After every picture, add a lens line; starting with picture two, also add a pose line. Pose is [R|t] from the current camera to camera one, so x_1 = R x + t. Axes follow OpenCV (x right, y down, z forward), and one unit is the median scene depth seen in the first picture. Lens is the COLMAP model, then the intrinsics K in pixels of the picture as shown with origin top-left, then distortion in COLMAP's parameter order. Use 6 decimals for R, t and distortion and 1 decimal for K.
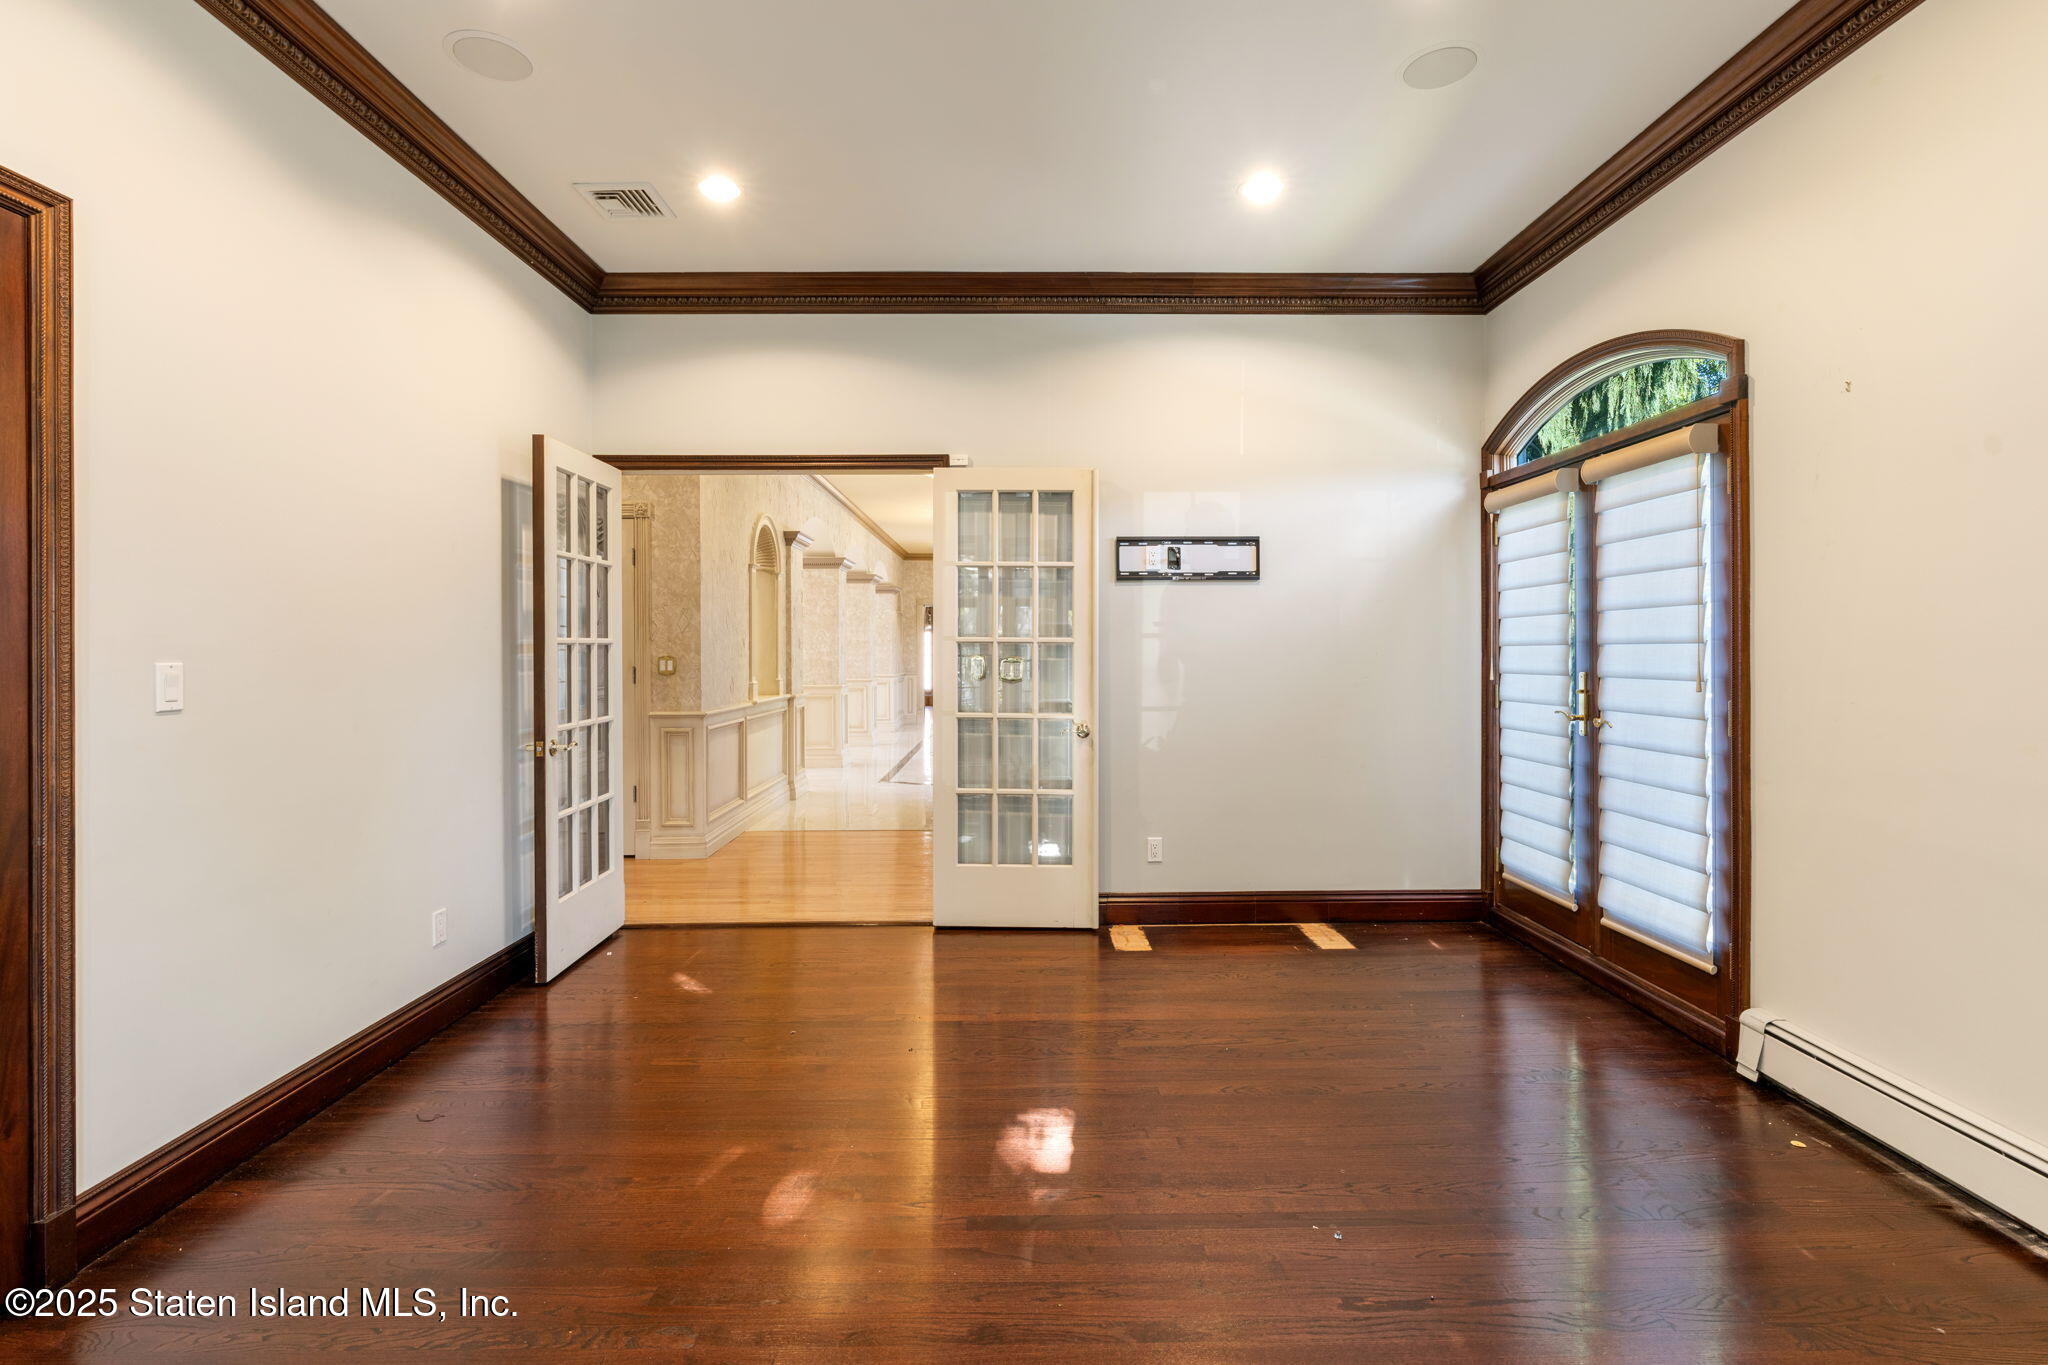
lens RADIAL K [[926.0, 0, 1034.3], [0, 926.0, 679.1], [0, 0, 1]] dist [-0.003530, 0.000030]
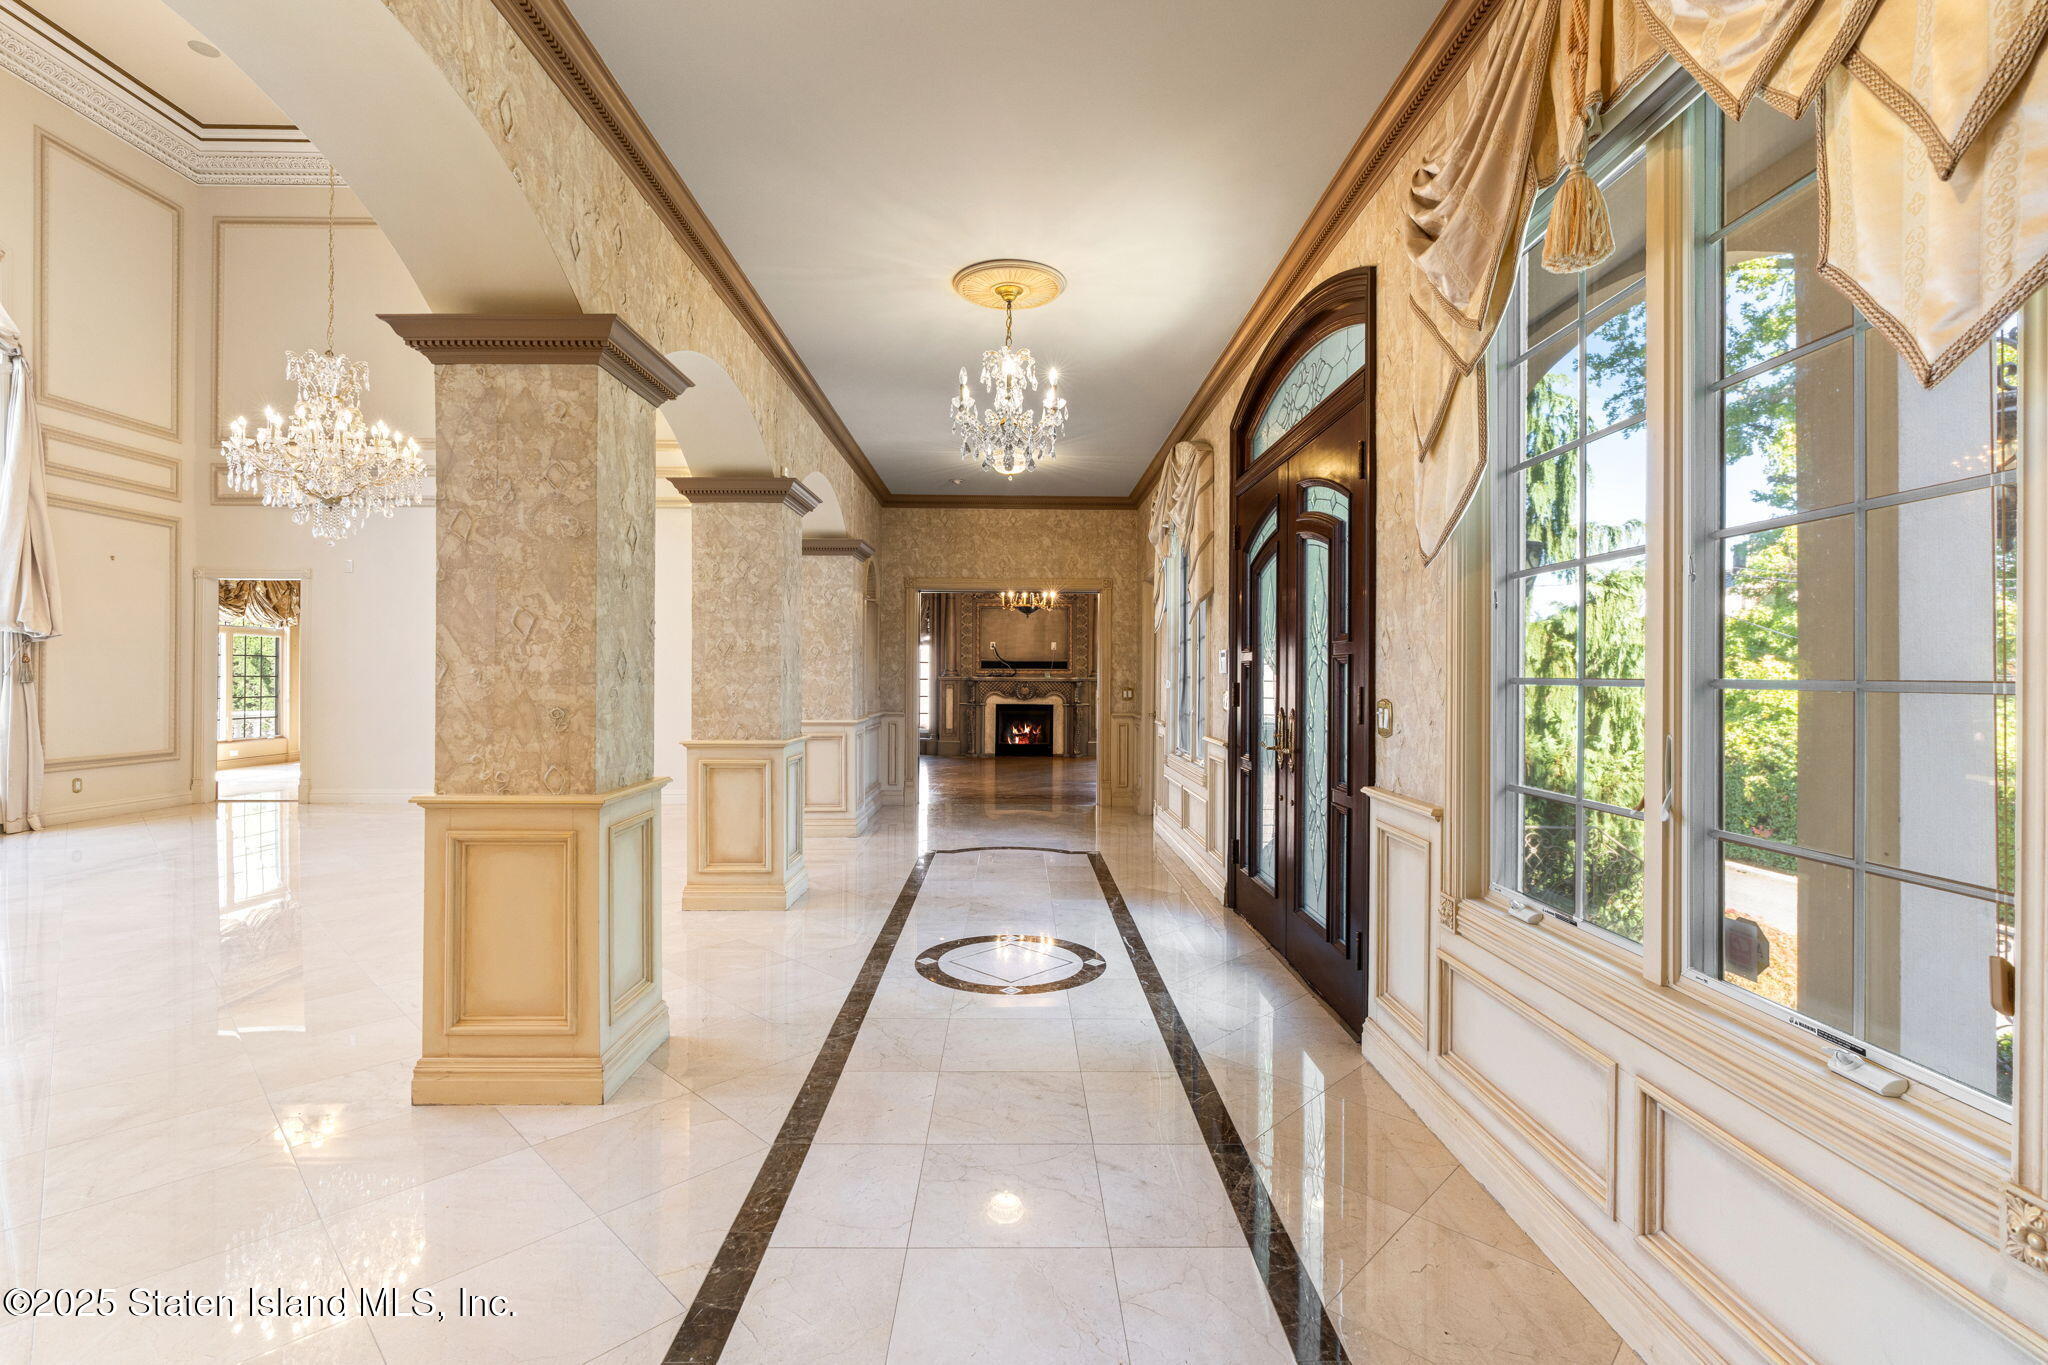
lens RADIAL K [[926.0, 0, 1034.3], [0, 926.0, 679.1], [0, 0, 1]] dist [-0.003530, 0.000030]
pose [[0.999984, 0.002498, 0.005157, -0.069953], [-0.002364, 0.999666, -0.025753, -0.017084], [-0.005220, 0.025740, 0.999655, 0.600000]]
